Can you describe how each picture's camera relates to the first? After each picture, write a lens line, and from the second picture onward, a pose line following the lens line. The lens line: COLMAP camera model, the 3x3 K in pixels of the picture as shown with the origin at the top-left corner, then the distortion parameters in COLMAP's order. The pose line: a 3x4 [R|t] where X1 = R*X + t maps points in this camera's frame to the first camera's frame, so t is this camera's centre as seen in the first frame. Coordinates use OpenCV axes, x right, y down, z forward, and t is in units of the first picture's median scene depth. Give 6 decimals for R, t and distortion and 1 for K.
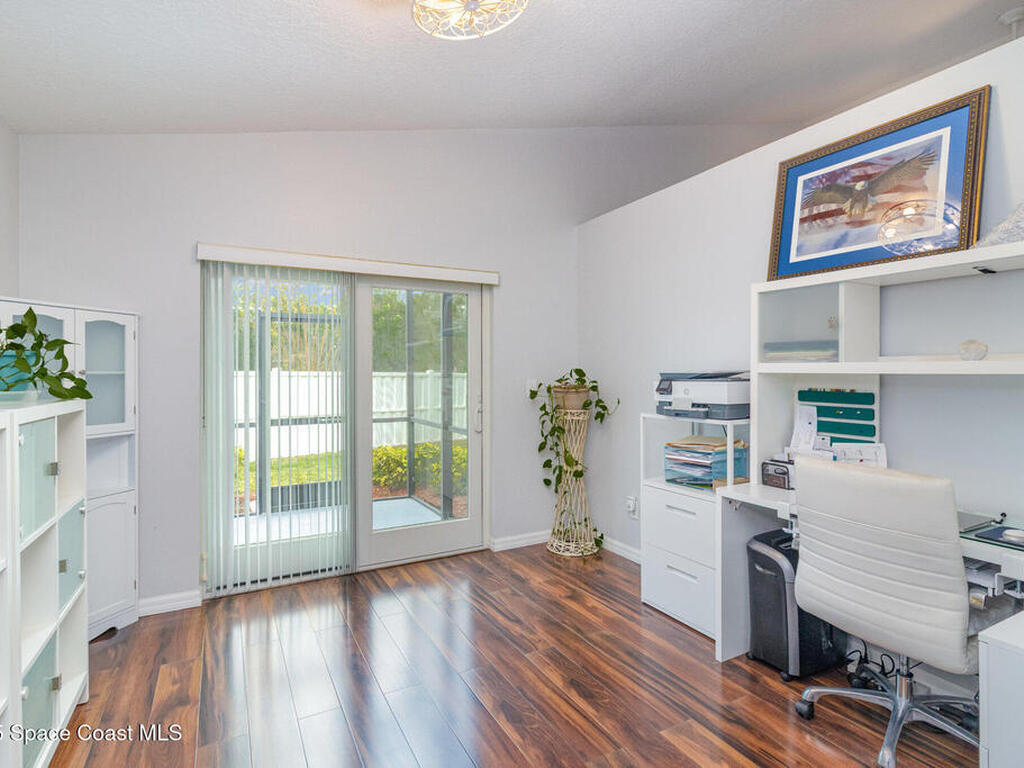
lens RADIAL K [[531.4, 0, 506.1], [0, 531.4, 376.8], [0, 0, 1]] dist [0.001283, 0.001161]
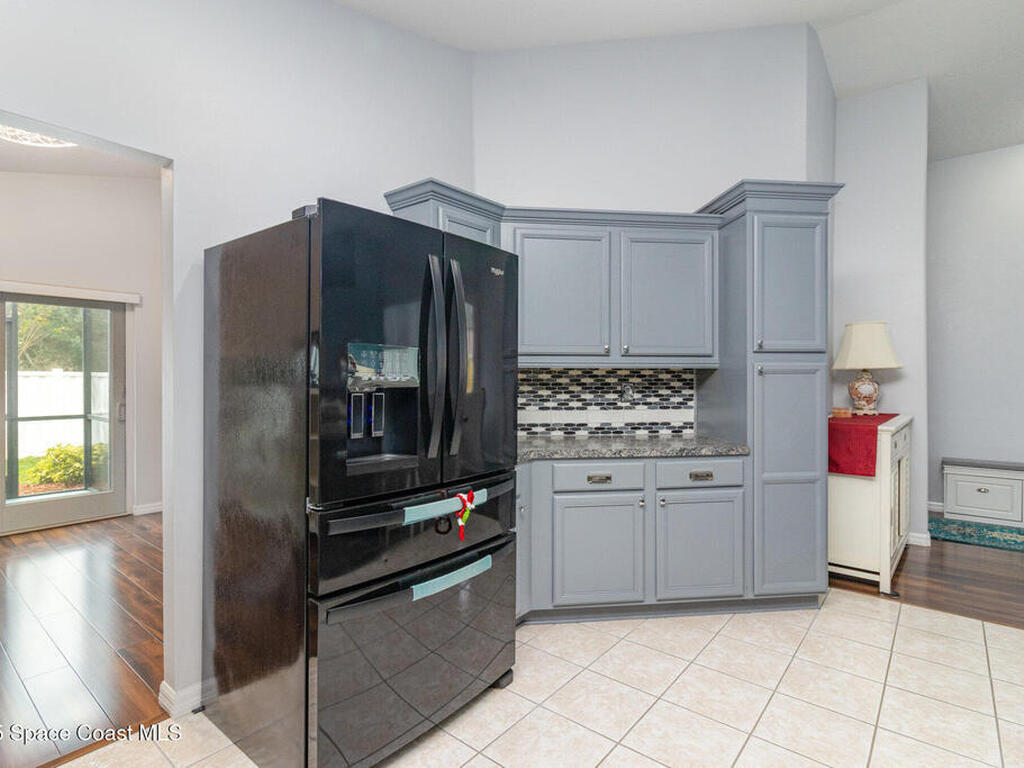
lens RADIAL K [[531.4, 0, 506.1], [0, 531.4, 376.8], [0, 0, 1]] dist [0.001283, 0.001161]
pose [[0.927396, 0.004861, 0.374051, 0.314432], [-0.003230, 0.999982, -0.004986, 0.004001], [-0.374068, 0.003416, 0.927395, -0.486336]]
